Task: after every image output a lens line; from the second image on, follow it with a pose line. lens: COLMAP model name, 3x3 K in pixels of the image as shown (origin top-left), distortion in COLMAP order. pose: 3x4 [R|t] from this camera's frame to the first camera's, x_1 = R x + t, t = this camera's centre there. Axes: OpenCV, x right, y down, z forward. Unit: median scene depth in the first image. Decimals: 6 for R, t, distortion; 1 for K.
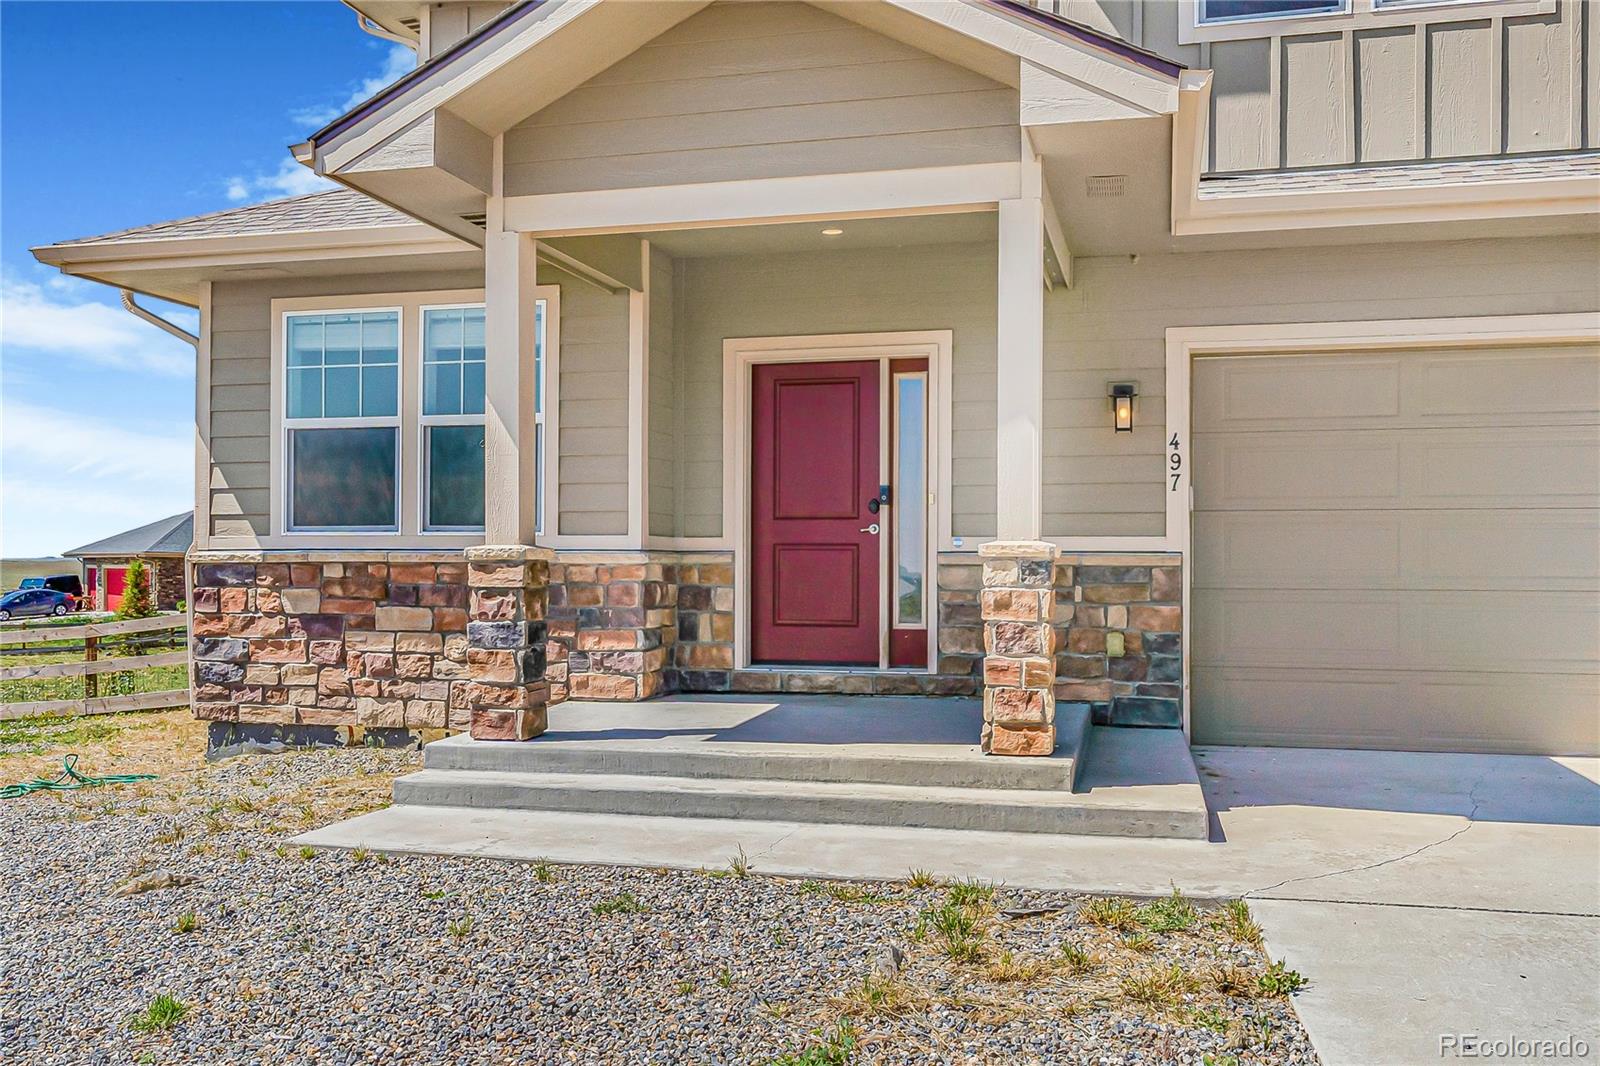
lens RADIAL K [[1403.3, 0, 801.6], [0, 1403.3, 538.5], [0, 0, 1]] dist [-0.000395, 0.000004]
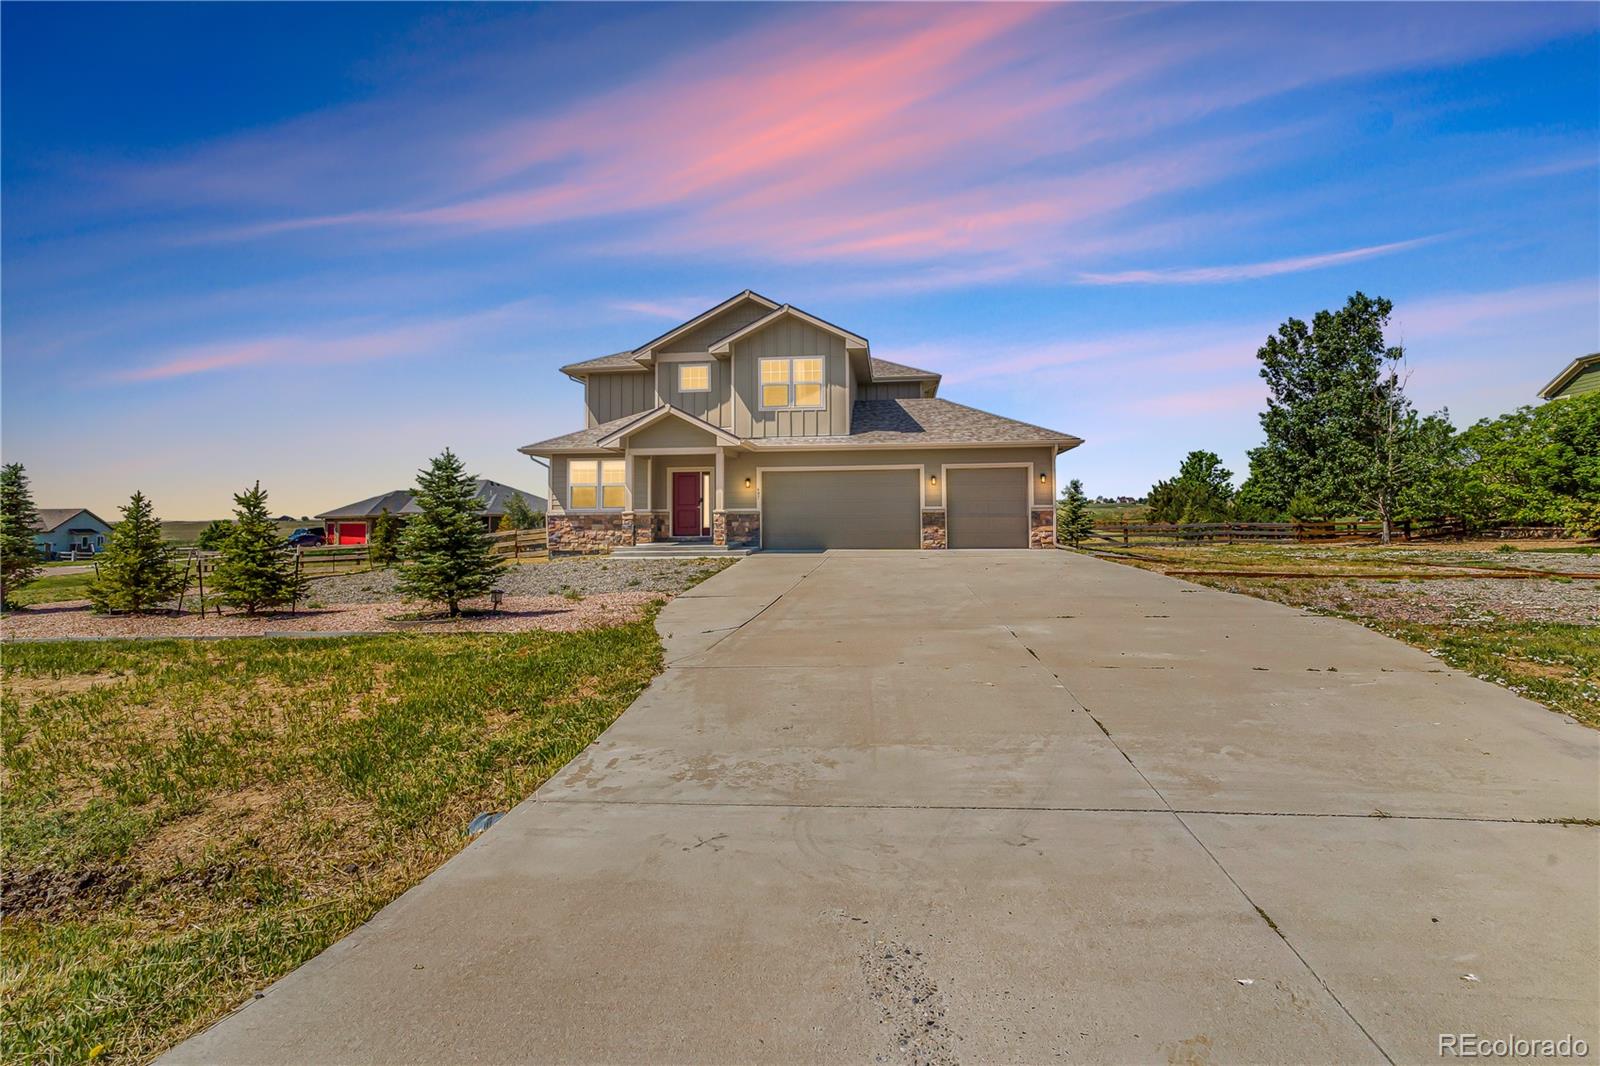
lens RADIAL K [[769.5, 0, 797.6], [0, 769.5, 529.4], [0, 0, 1]] dist [0.023965, 0.000409]
pose [[0.991701, -0.012616, 0.127943, 0.048179], [0.008357, 0.999394, 0.033776, -0.016072], [-0.128292, -0.032427, 0.991206, -1.627450]]
